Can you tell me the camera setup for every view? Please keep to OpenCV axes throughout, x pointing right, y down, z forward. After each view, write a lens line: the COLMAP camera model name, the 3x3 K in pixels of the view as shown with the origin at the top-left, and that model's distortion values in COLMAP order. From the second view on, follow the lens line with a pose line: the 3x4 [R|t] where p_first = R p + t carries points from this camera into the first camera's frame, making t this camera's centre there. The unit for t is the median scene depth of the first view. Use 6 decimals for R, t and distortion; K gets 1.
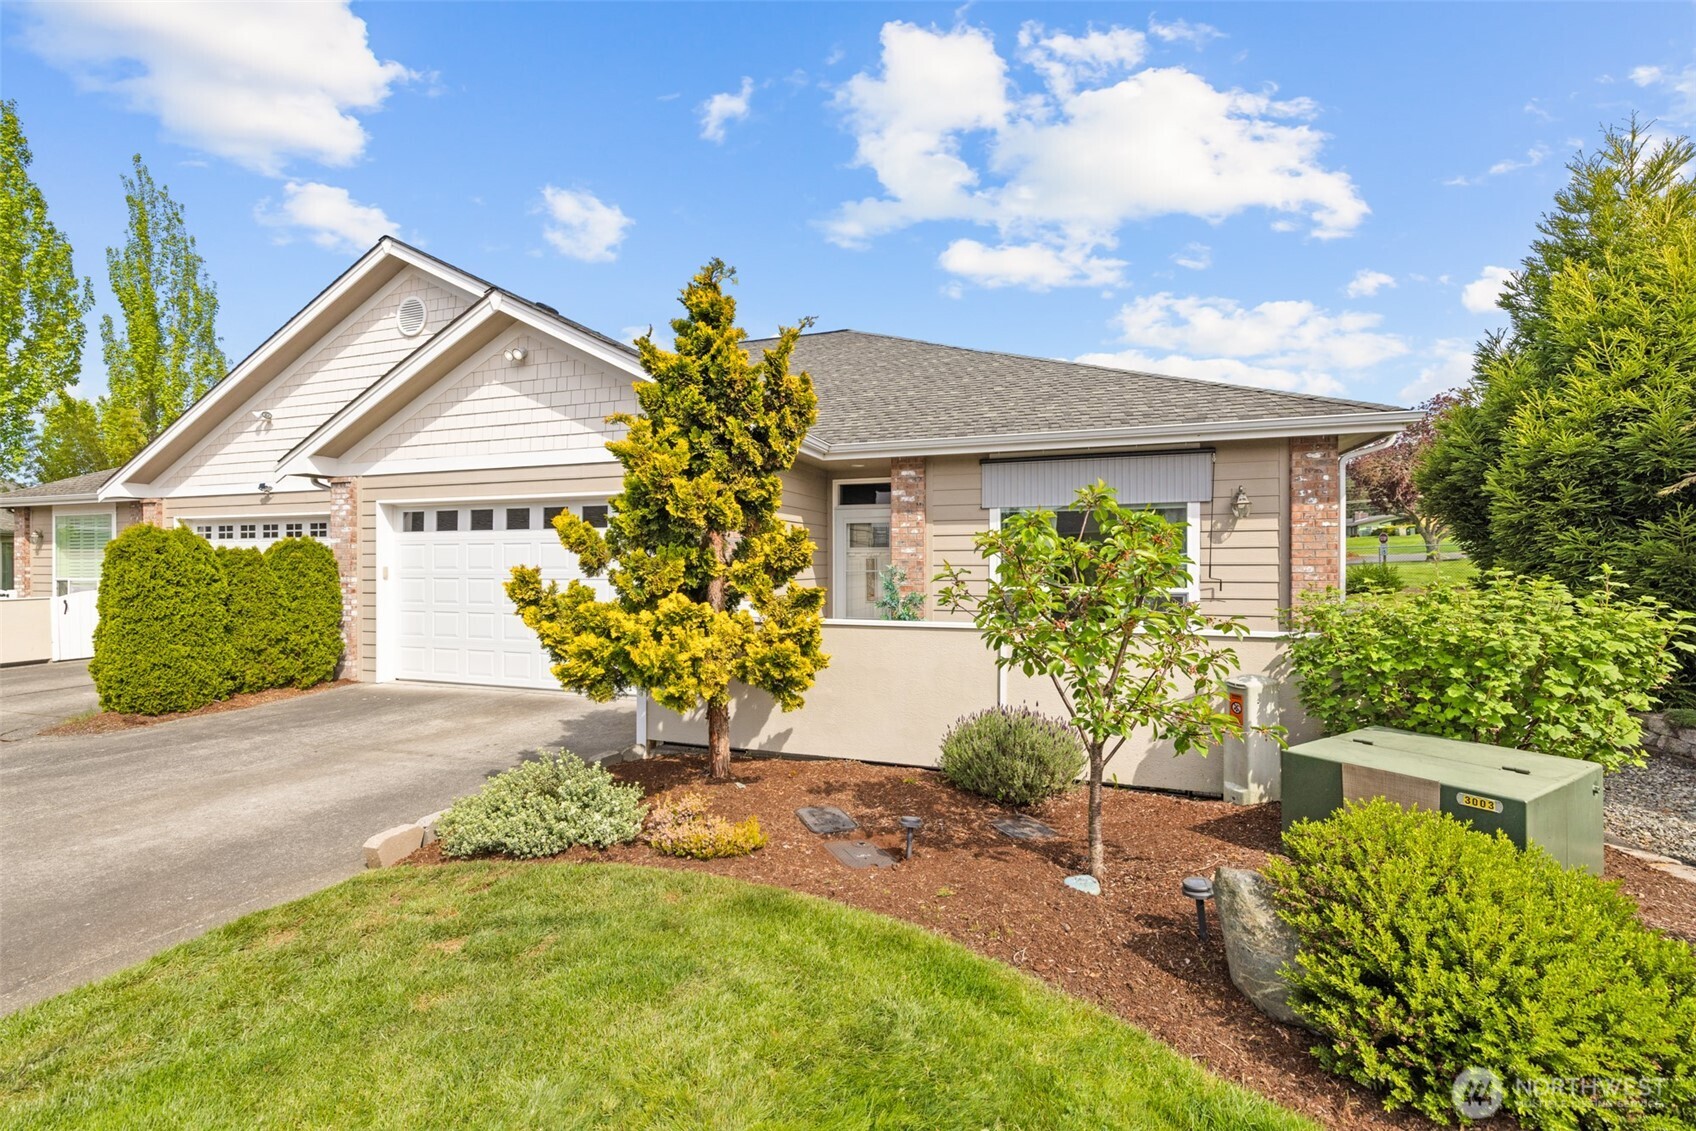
lens RADIAL K [[720.5, 0, 838.8], [0, 720.5, 553.1], [0, 0, 1]] dist [0.003276, 0.000428]
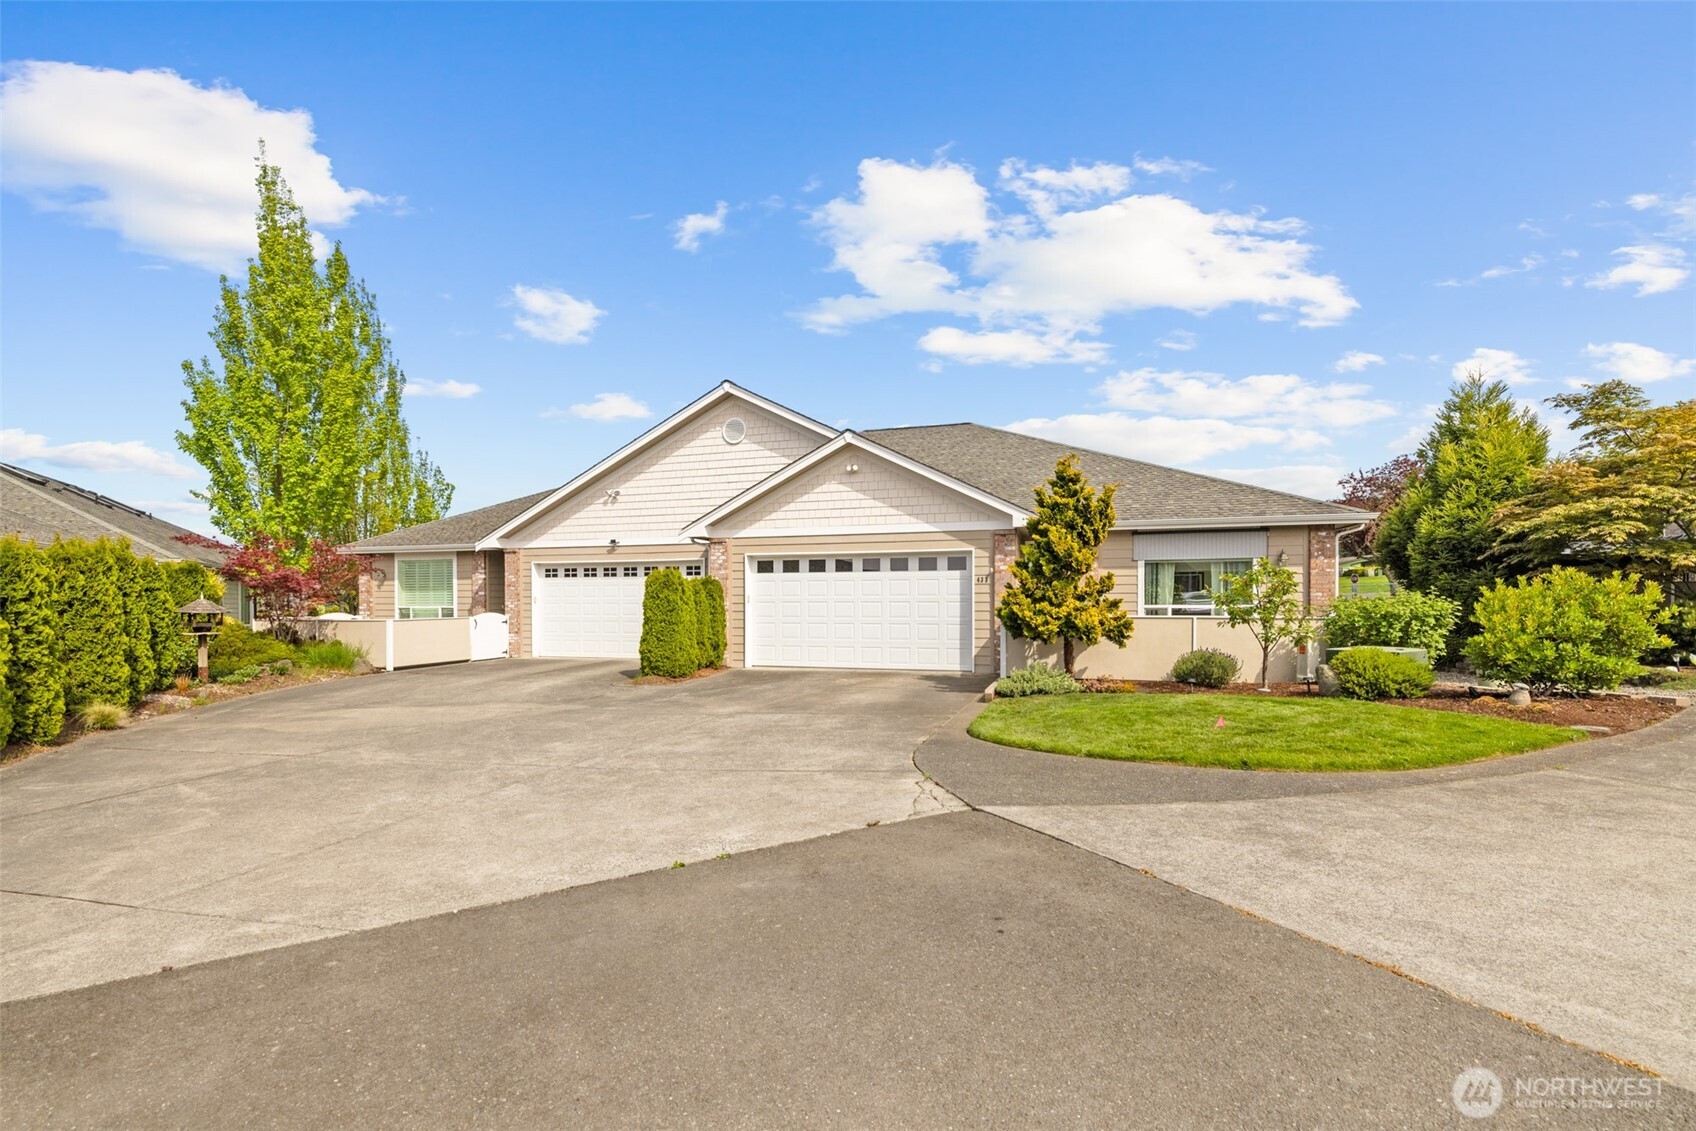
lens RADIAL K [[745.1, 0, 841.4], [0, 745.1, 593.7], [0, 0, 1]] dist [0.008893, 0.000144]
pose [[0.998918, 0.000477, 0.046510, -0.649187], [-0.000481, 1.000000, 0.000063, 0.020386], [-0.046510, -0.000085, 0.998918, -0.844934]]
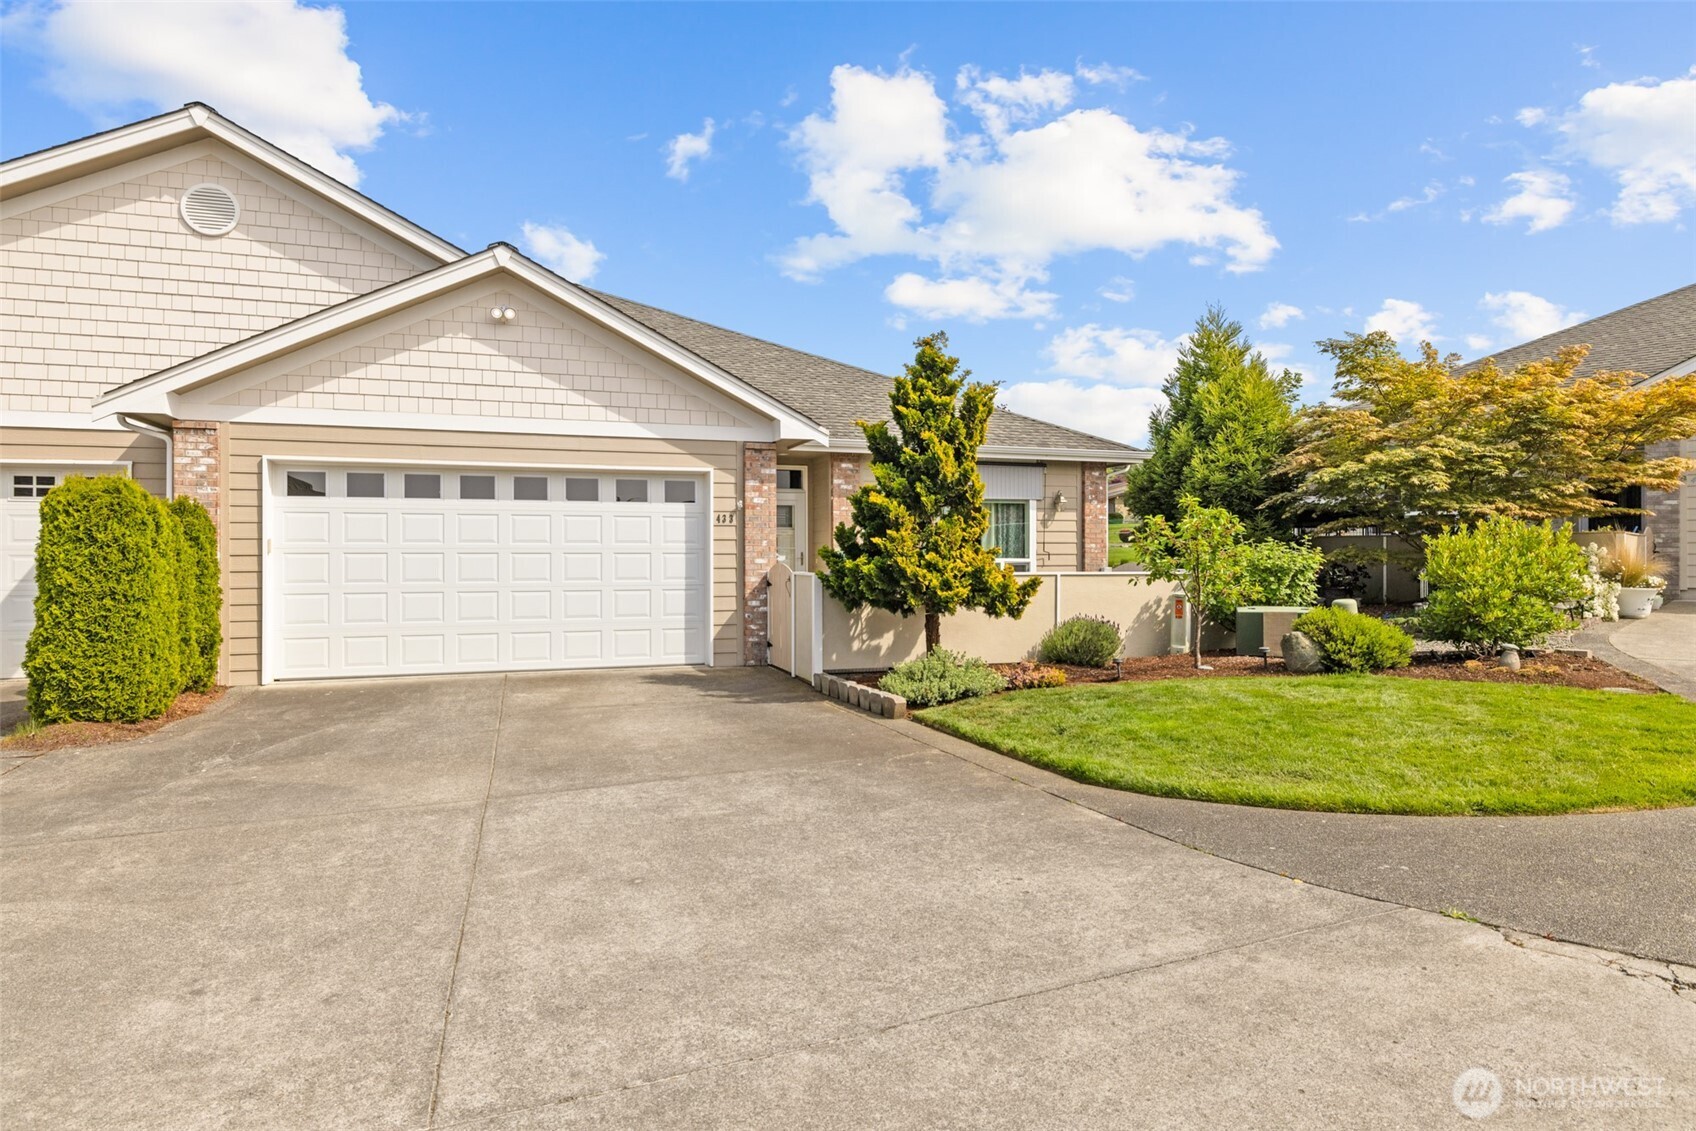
lens RADIAL K [[956.3, 0, 842.9], [0, 956.3, 546.6], [0, 0, 1]] dist [0.002051, 0.000309]
pose [[0.785460, 0.008062, 0.618860, -1.016565], [-0.006864, 0.999967, -0.004315, 0.035628], [-0.618874, -0.000858, 0.785490, -0.287758]]
